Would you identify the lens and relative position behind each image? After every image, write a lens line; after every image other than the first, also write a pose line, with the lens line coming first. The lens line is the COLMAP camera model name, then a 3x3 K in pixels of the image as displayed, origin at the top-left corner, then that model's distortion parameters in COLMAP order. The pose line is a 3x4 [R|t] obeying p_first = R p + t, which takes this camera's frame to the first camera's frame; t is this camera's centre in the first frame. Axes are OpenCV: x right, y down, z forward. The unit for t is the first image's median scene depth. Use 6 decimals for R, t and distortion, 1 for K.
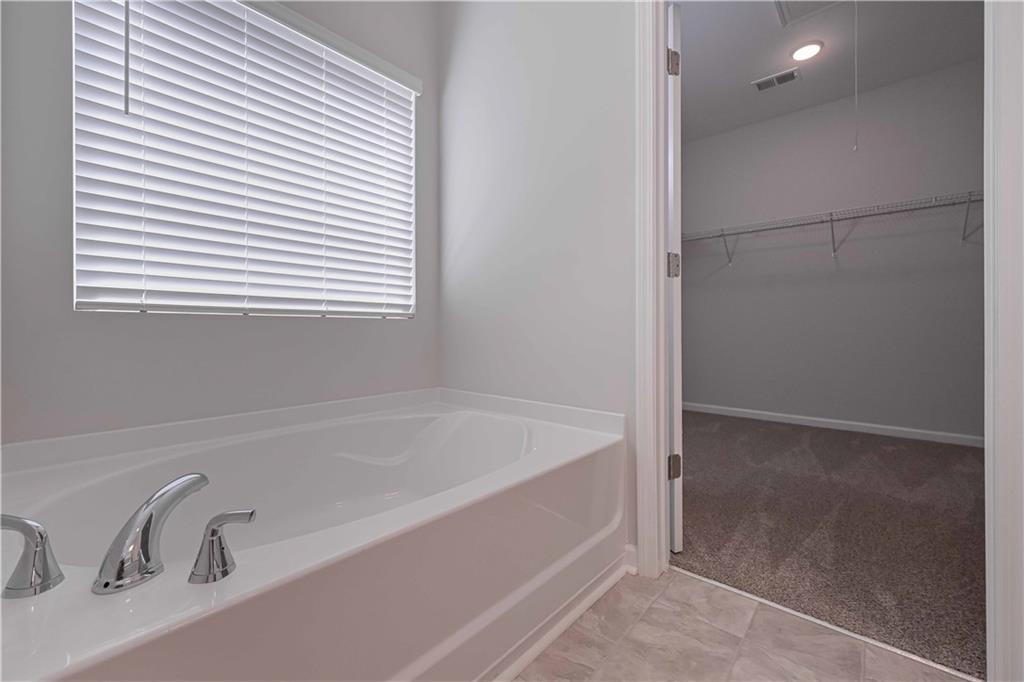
lens RADIAL K [[415.4, 0, 509.0], [0, 415.4, 324.8], [0, 0, 1]] dist [-0.001858, 0.001409]
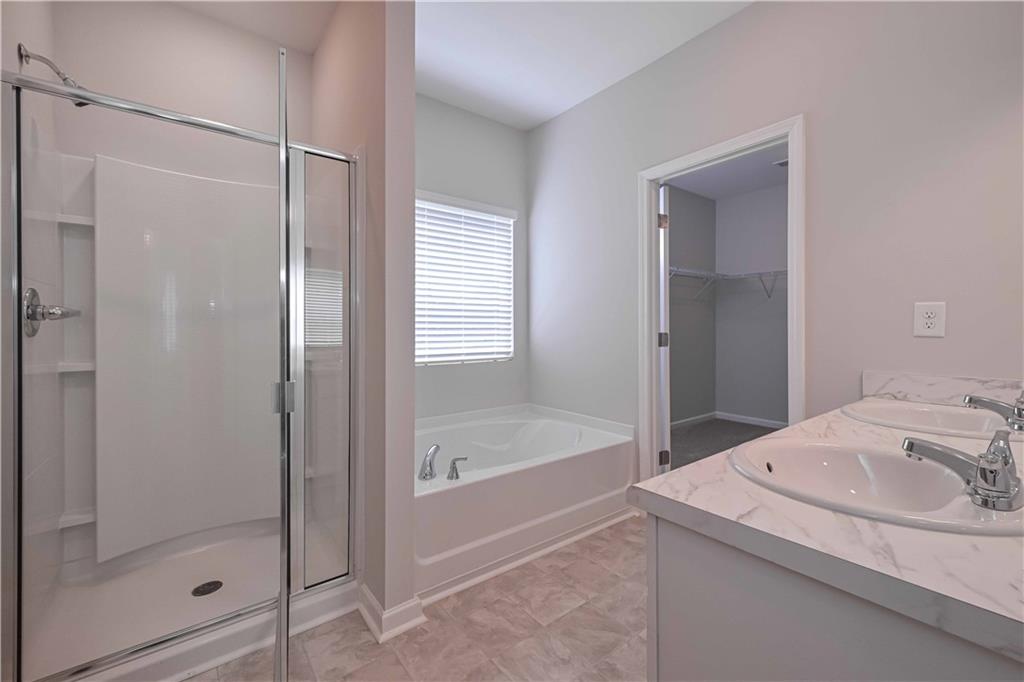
lens RADIAL K [[415.4, 0, 523.6], [0, 415.4, 329.0], [0, 0, 1]] dist [-0.001858, 0.001409]
pose [[0.984648, -0.002593, -0.174534, 0.125406], [0.004262, 0.999949, 0.009187, -0.204991], [0.174501, -0.009790, 0.984608, -0.776675]]
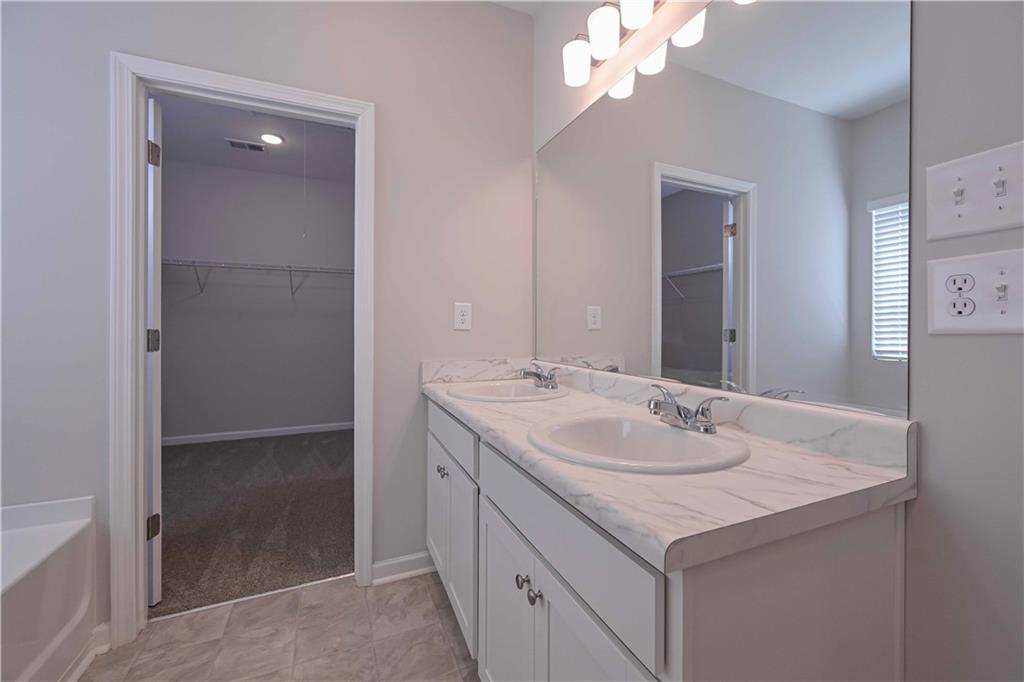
lens RADIAL K [[415.4, 0, 506.2], [0, 415.4, 327.5], [0, 0, 1]] dist [-0.001858, 0.001409]
pose [[0.425090, 0.000167, 0.905151, -0.190388], [-0.005017, 0.999985, 0.002172, -0.183980], [-0.905137, -0.005464, 0.425085, -0.289436]]
